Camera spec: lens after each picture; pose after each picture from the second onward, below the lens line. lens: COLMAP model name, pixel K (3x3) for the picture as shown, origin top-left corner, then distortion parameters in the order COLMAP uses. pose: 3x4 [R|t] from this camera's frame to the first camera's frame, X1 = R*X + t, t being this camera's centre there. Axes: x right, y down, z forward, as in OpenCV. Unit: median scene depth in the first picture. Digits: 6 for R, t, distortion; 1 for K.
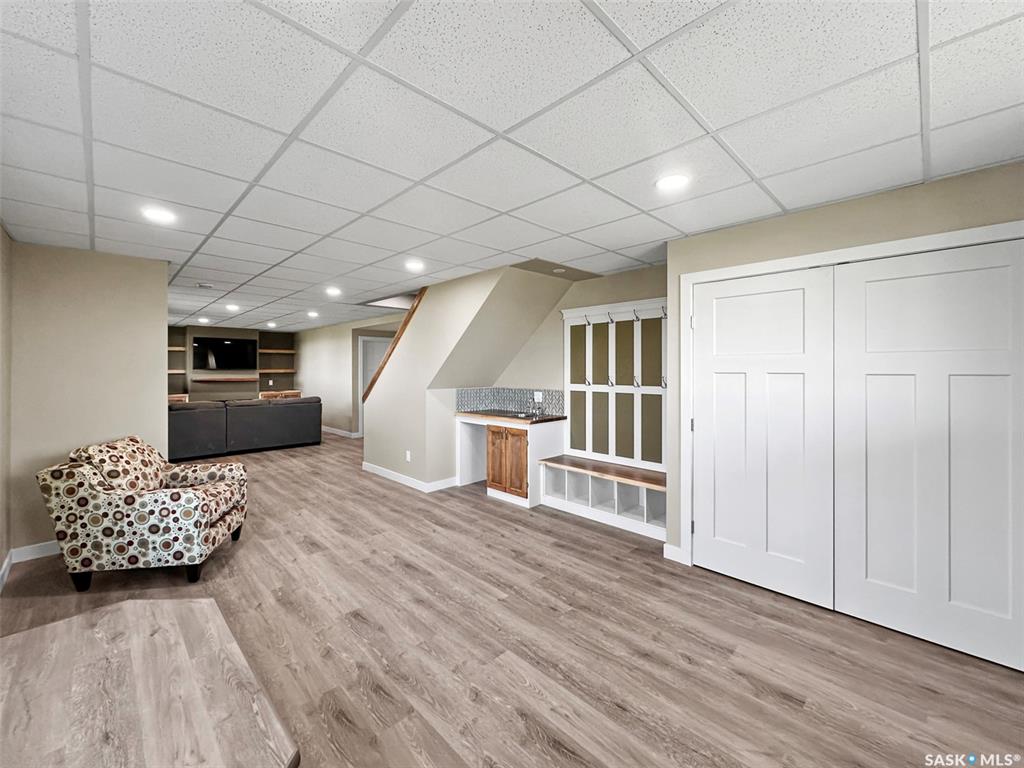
lens RADIAL K [[413.3, 0, 505.7], [0, 413.3, 375.3], [0, 0, 1]] dist [-0.001624, 0.000439]
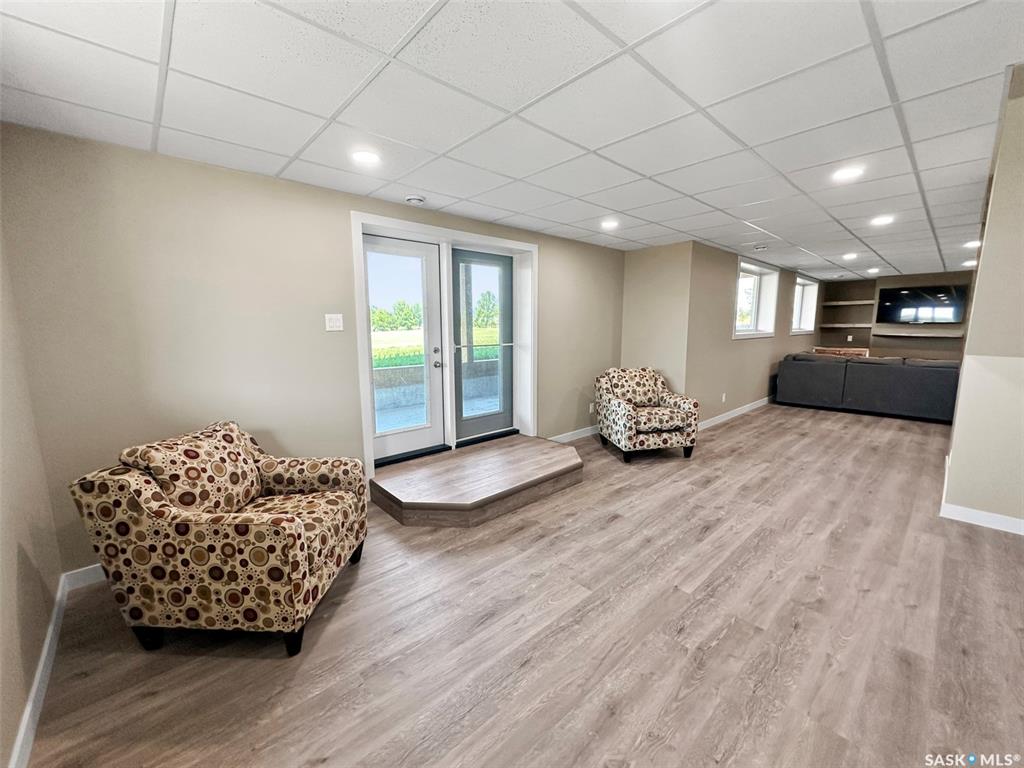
lens RADIAL K [[413.3, 0, 522.4], [0, 413.3, 373.5], [0, 0, 1]] dist [-0.001624, 0.000439]
pose [[-0.013600, 0.115273, -0.993241, 0.591545], [-0.011004, 0.993255, 0.115425, -0.003342], [0.999847, 0.012499, -0.012240, 0.496023]]
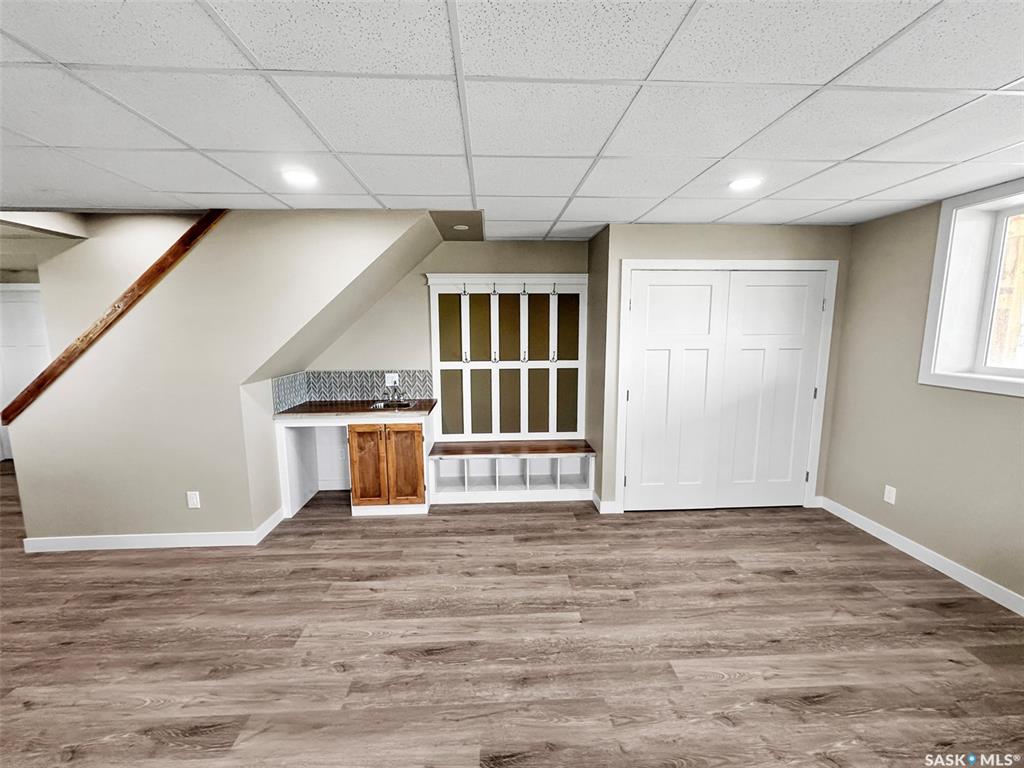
lens RADIAL K [[413.3, 0, 512.7], [0, 413.3, 381.7], [0, 0, 1]] dist [-0.001624, 0.000439]
pose [[0.665370, -0.101805, 0.739539, -0.519128], [0.017375, 0.992501, 0.120995, -0.053049], [-0.746311, -0.067656, 0.662150, 0.410293]]
